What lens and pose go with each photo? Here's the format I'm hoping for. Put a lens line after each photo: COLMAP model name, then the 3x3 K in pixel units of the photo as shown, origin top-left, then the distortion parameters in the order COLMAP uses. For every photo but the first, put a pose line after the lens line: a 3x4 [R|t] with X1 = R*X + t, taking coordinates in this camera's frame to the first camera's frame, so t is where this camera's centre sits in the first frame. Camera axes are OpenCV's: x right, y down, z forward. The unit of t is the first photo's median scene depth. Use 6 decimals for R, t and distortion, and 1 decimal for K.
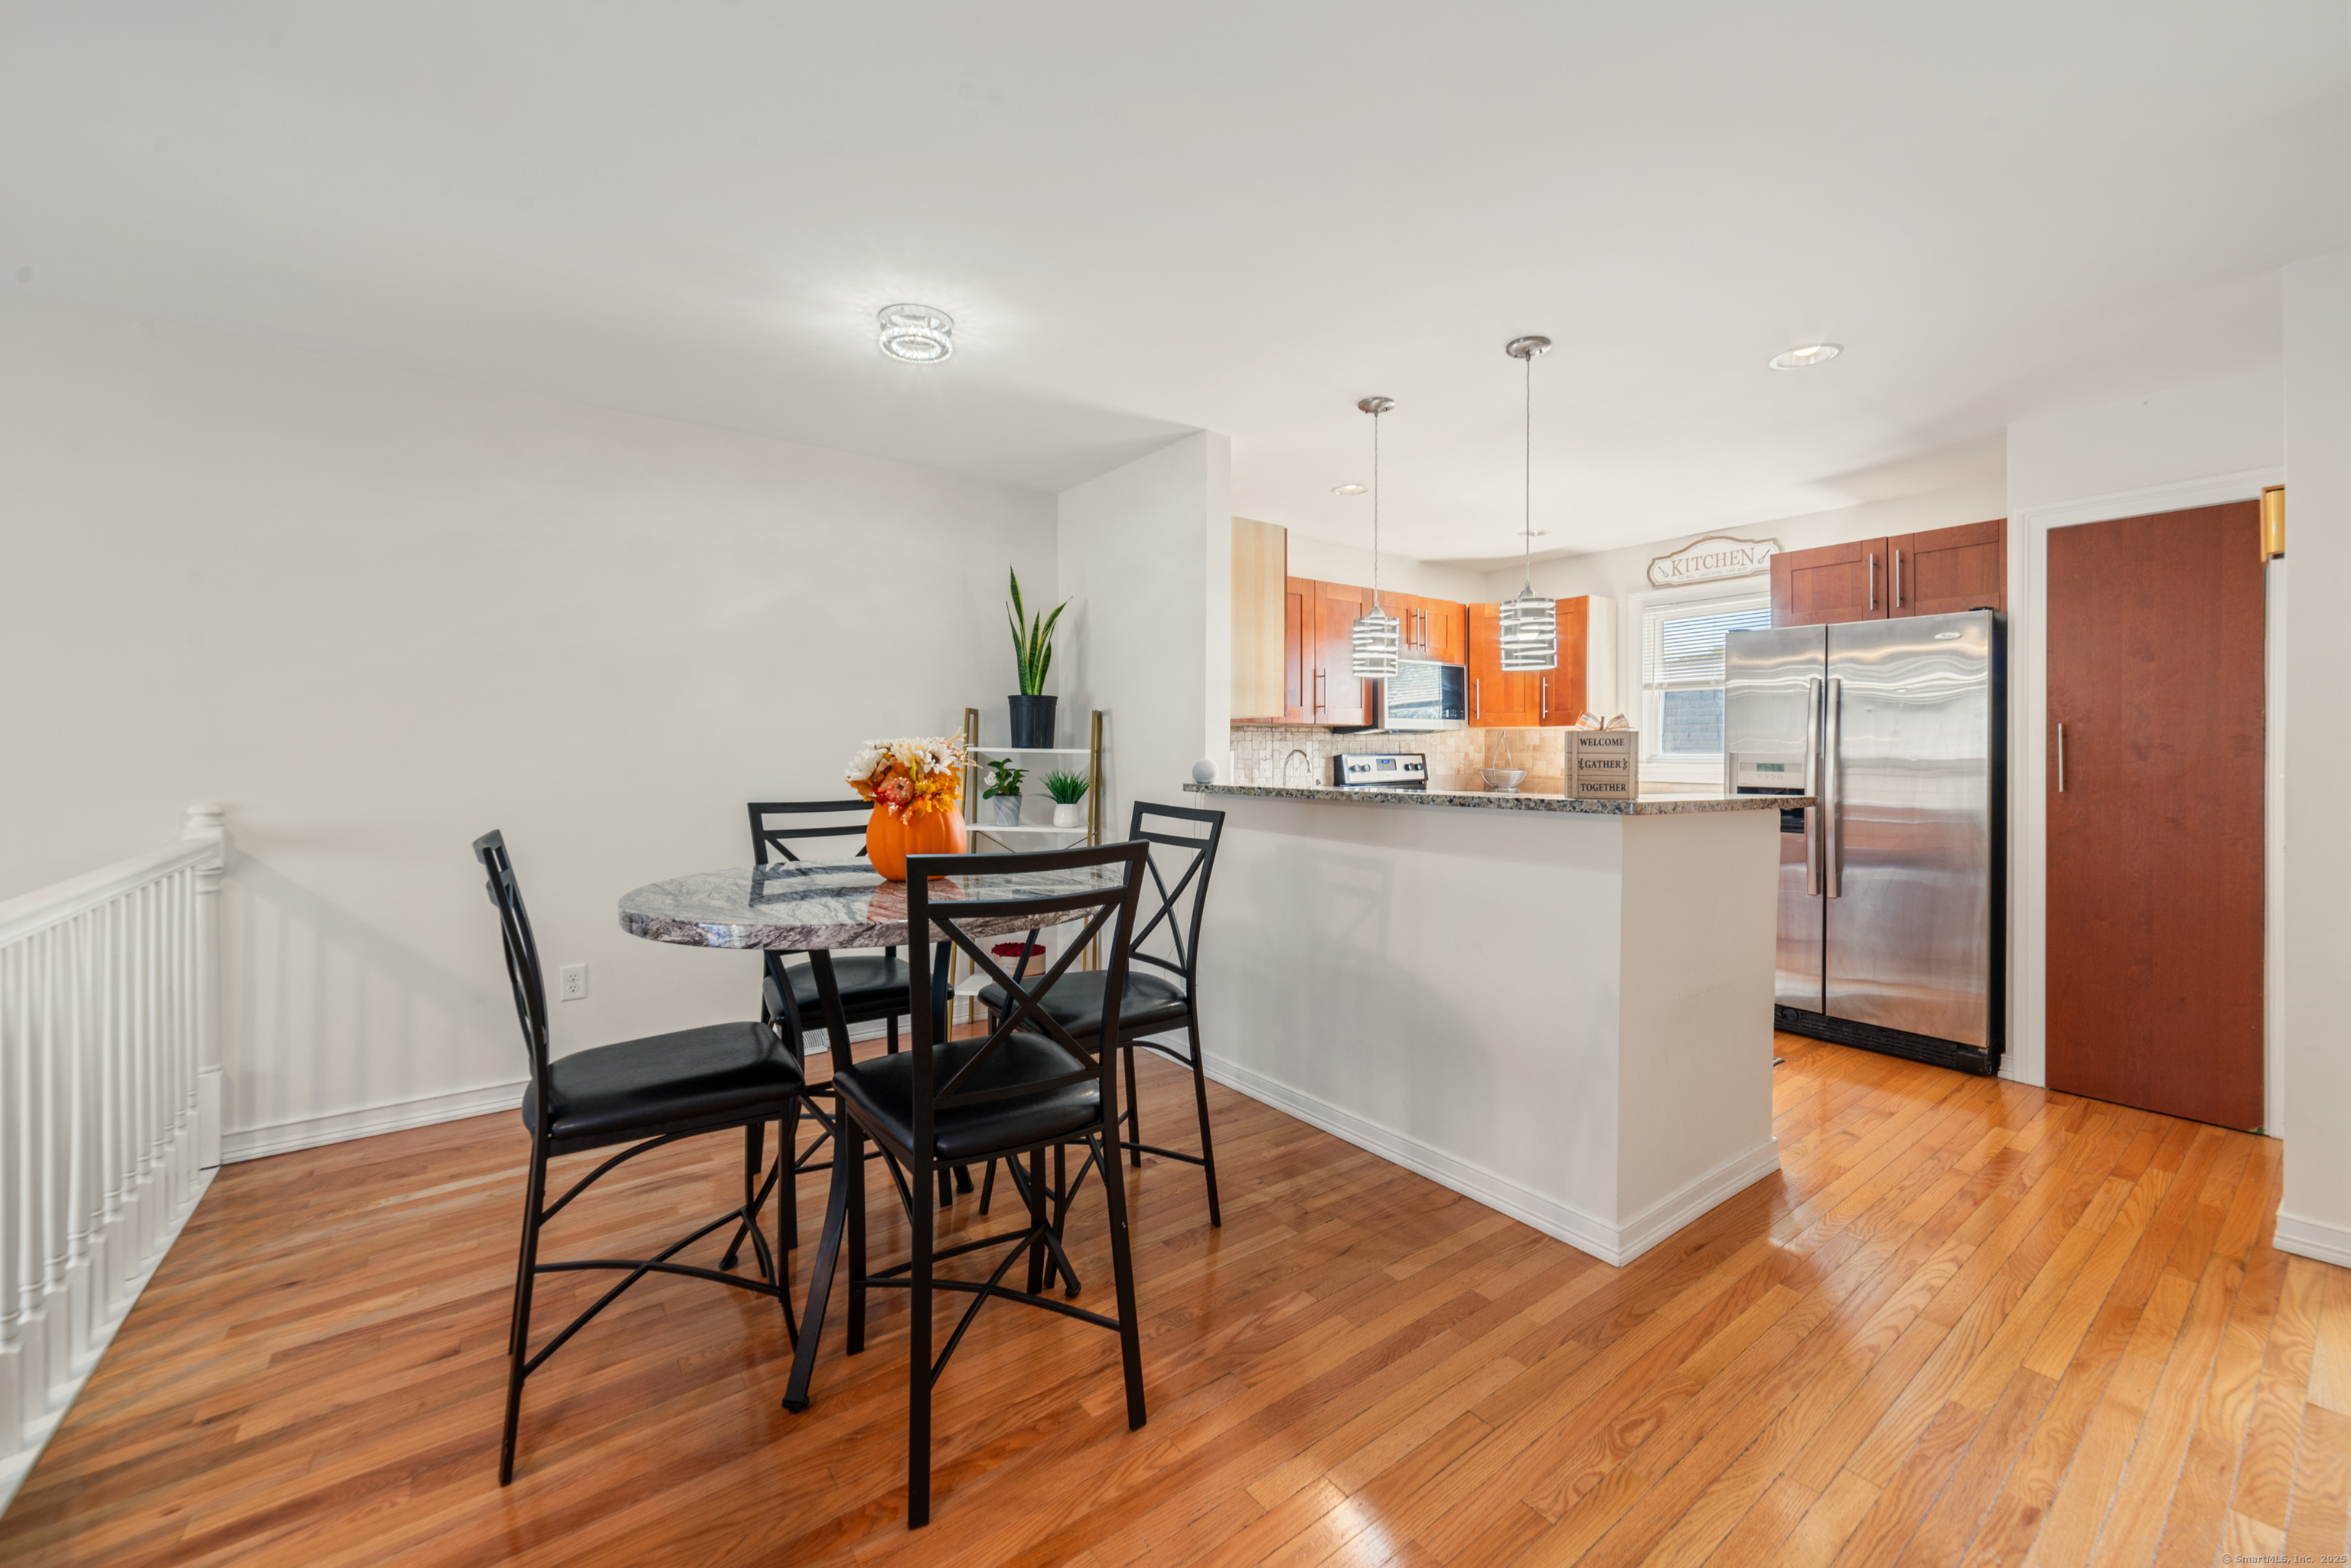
lens RADIAL K [[962.7, 0, 1221.4], [0, 962.7, 750.4], [0, 0, 1]] dist [0.002562, 0.000537]
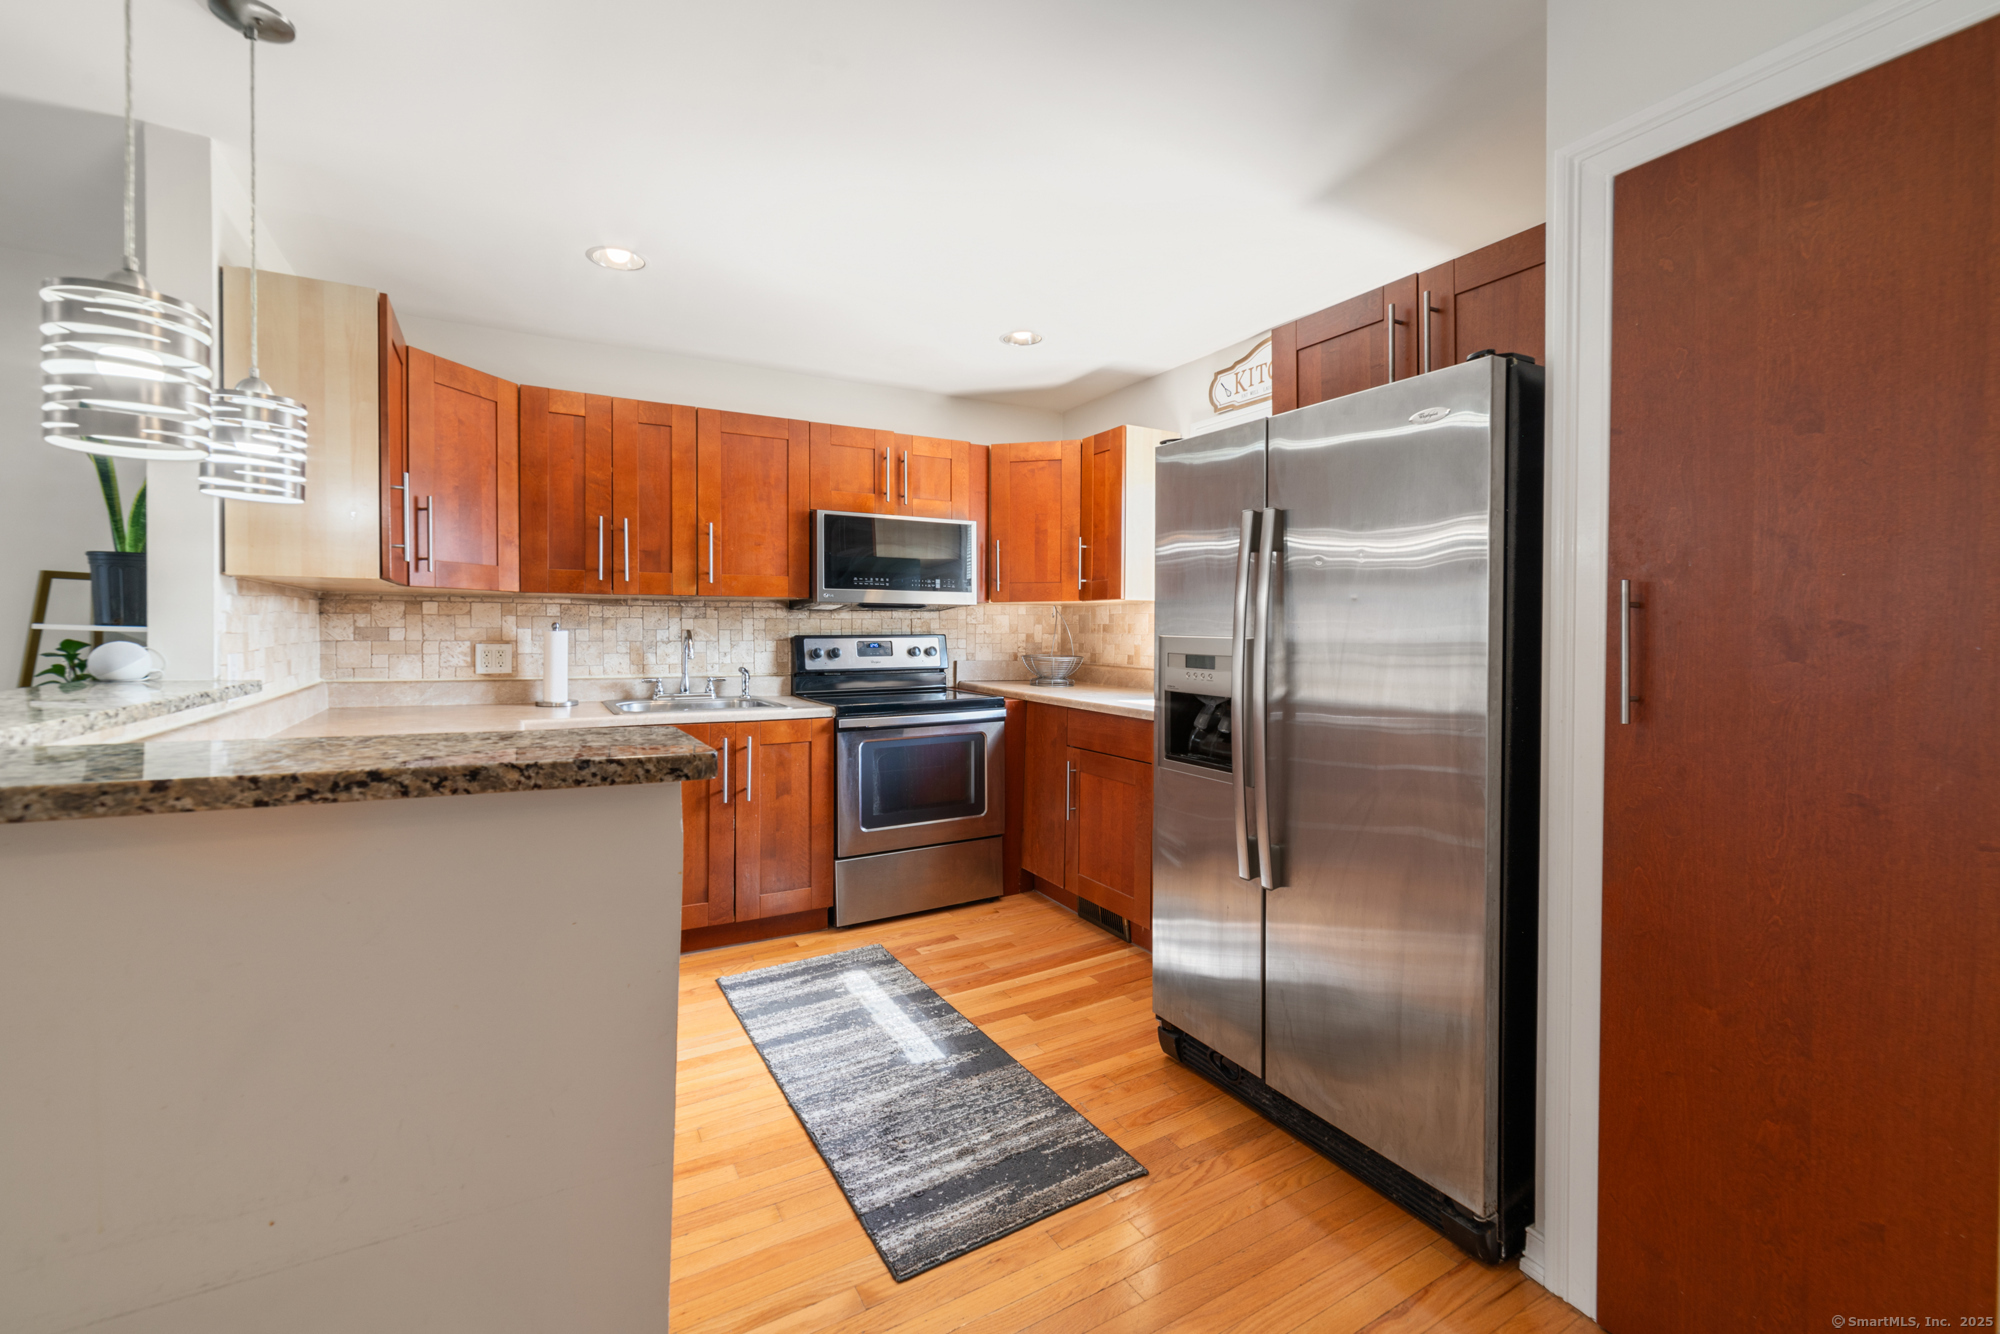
lens RADIAL K [[819.0, 0, 1039.8], [0, 819.0, 639.4], [0, 0, 1]] dist [0.002562, 0.000537]
pose [[0.988538, 0.005702, -0.150861, 0.561157], [-0.004032, 0.999927, 0.011372, -0.001642], [0.150915, -0.010634, 0.988490, 0.484662]]
